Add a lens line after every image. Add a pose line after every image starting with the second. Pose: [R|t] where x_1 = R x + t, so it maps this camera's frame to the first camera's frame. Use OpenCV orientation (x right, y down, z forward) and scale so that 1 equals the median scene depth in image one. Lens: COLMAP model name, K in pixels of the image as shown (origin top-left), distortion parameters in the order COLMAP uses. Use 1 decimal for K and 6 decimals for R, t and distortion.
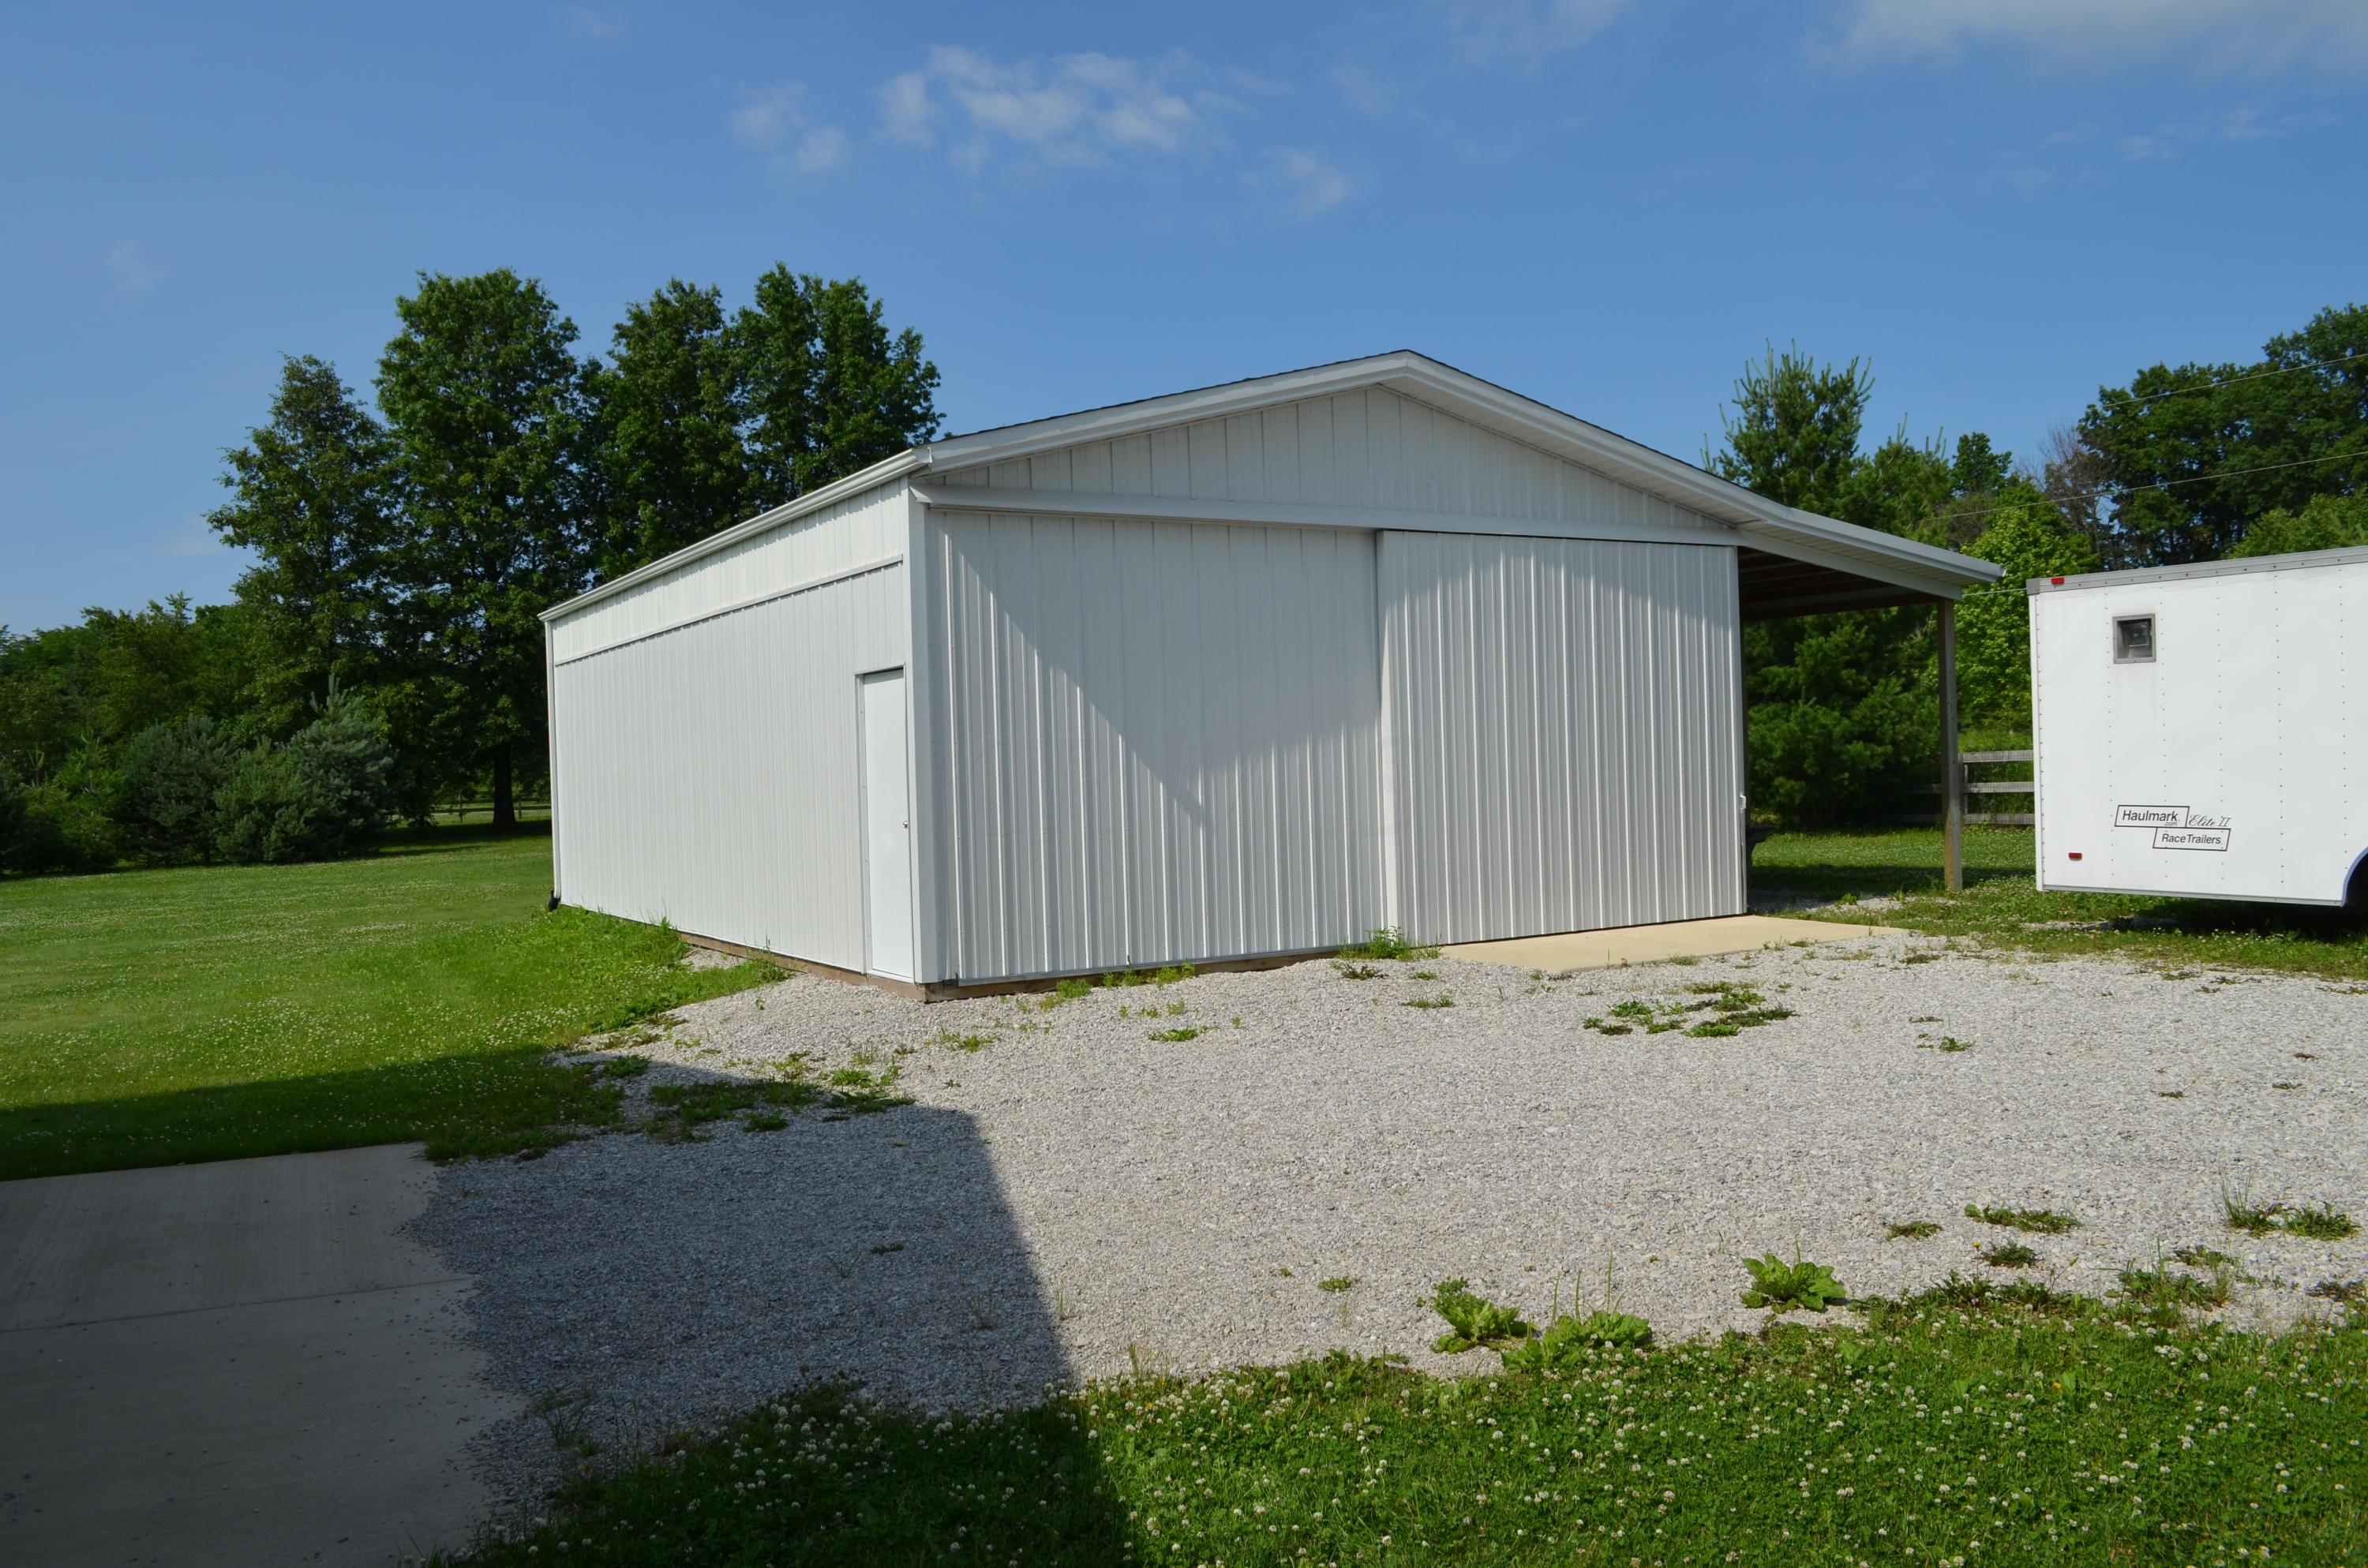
lens RADIAL K [[1796.4, 0, 1184.0], [0, 1796.4, 784.0], [0, 0, 1]] dist [-0.068544, 0.004809]
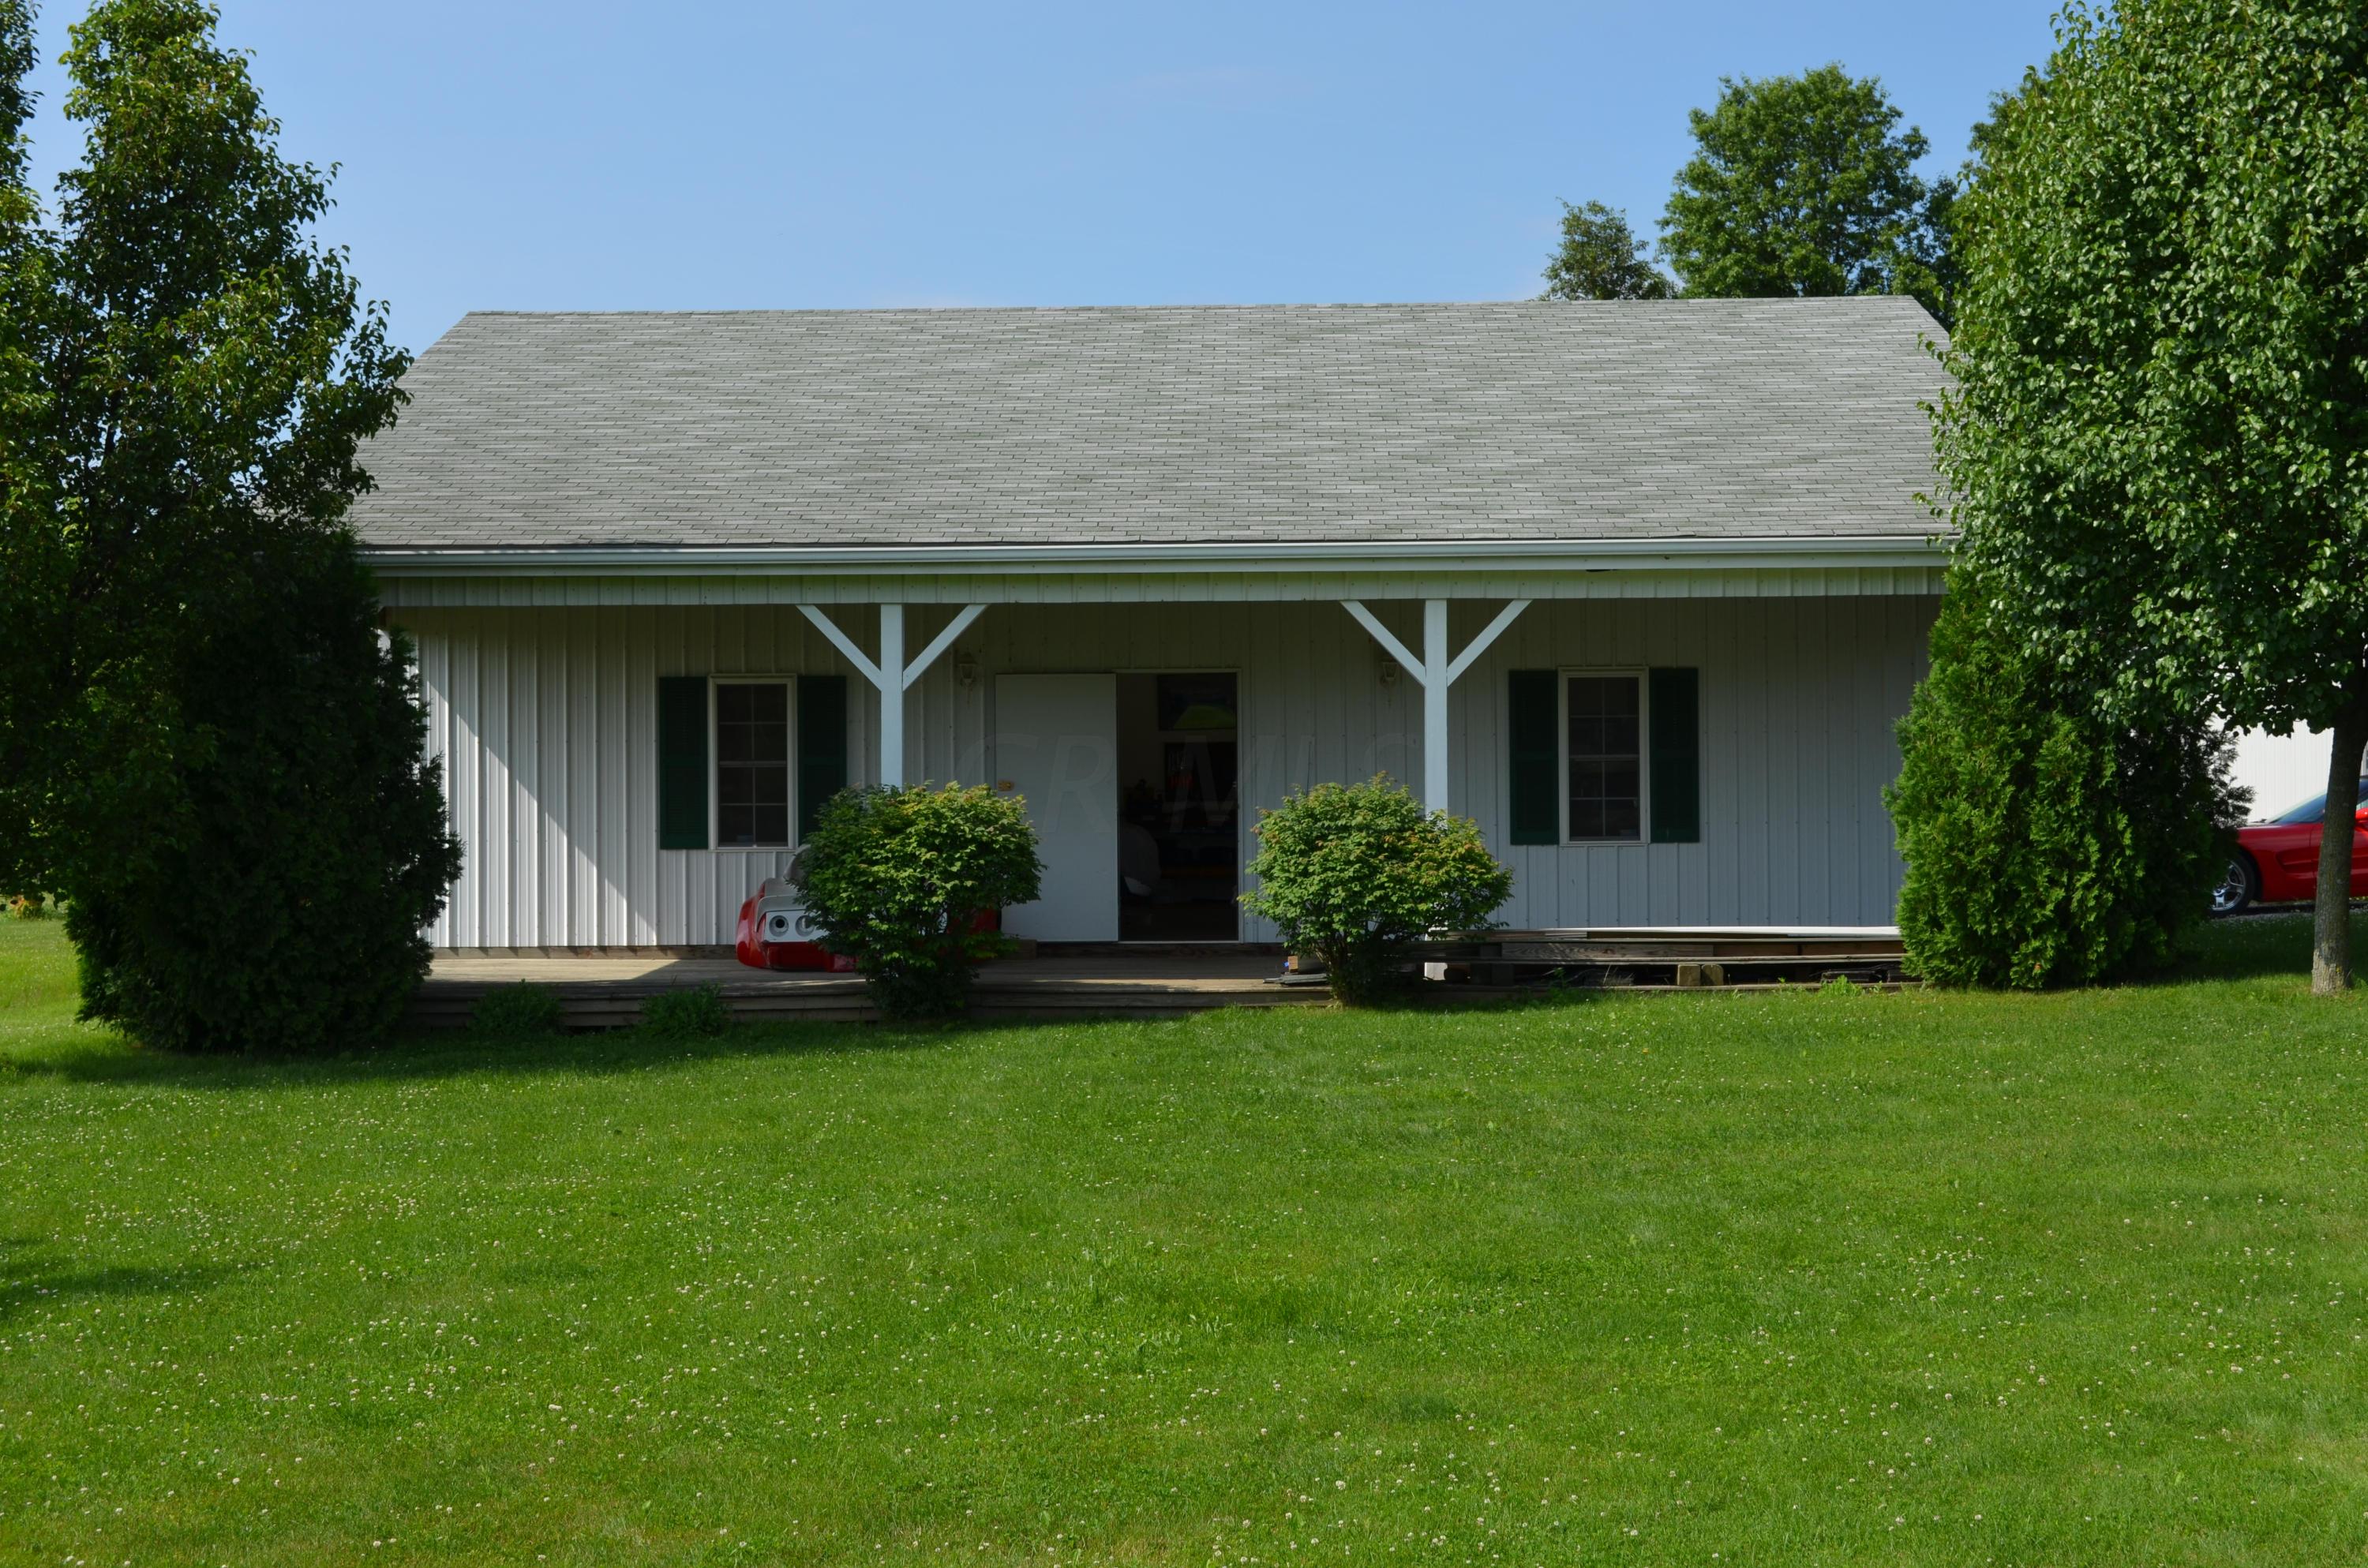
lens RADIAL K [[3452.7, 0, 1184.0], [0, 3452.7, 784.0], [0, 0, 1]] dist [0.004009, 0.015749]
pose [[0.884536, 0.025178, -0.465792, 0.067262], [-0.024224, 0.999674, 0.008036, 0.009604], [0.465842, 0.004175, 0.884858, -0.443891]]
